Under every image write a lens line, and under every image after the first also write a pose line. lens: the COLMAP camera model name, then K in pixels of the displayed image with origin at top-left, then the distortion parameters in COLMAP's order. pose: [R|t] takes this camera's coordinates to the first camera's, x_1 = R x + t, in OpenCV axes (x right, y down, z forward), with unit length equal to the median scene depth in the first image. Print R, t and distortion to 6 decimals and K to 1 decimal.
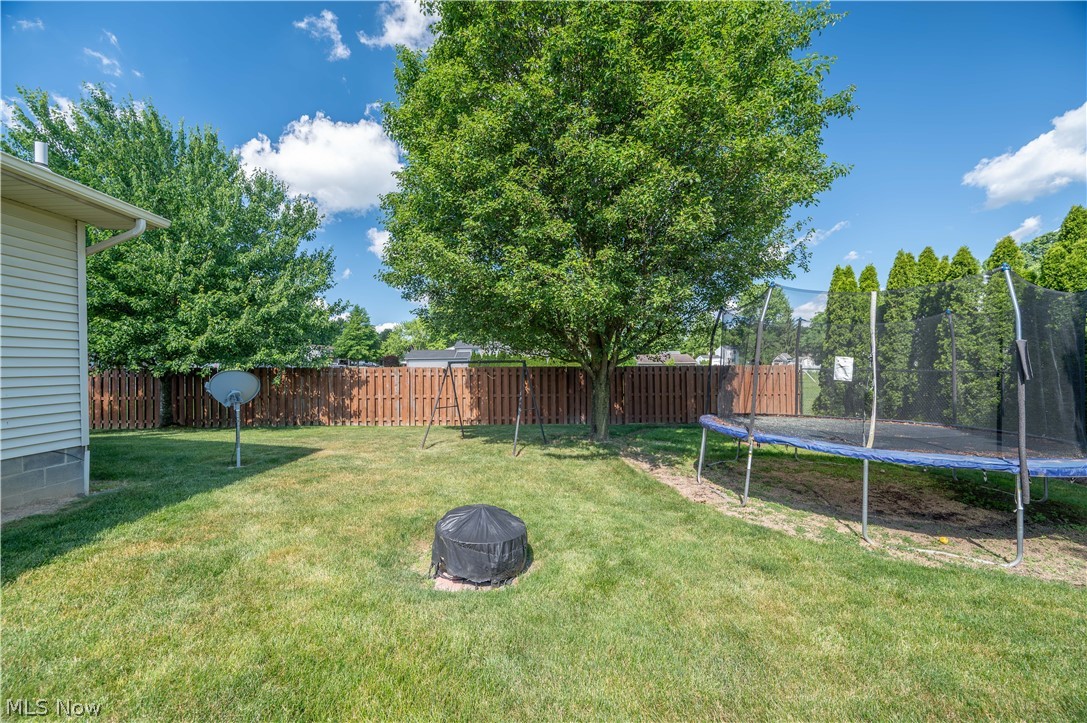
lens RADIAL K [[431.1, 0, 539.6], [0, 431.1, 365.9], [0, 0, 1]] dist [-0.002055, -0.000526]
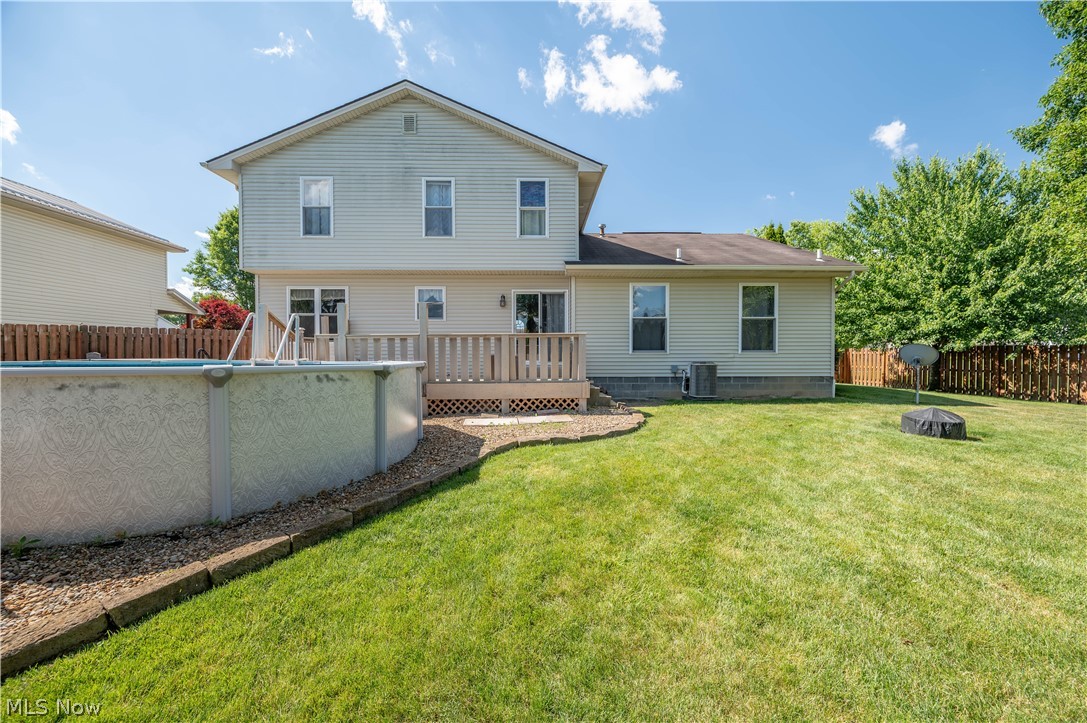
lens RADIAL K [[431.1, 0, 544.0], [0, 431.1, 361.7], [0, 0, 1]] dist [-0.002055, -0.000526]
pose [[-0.037627, 0.026685, -0.998935, 0.664820], [-0.002628, 0.999637, 0.026803, 0.027464], [0.999288, 0.003633, -0.037544, -0.228393]]
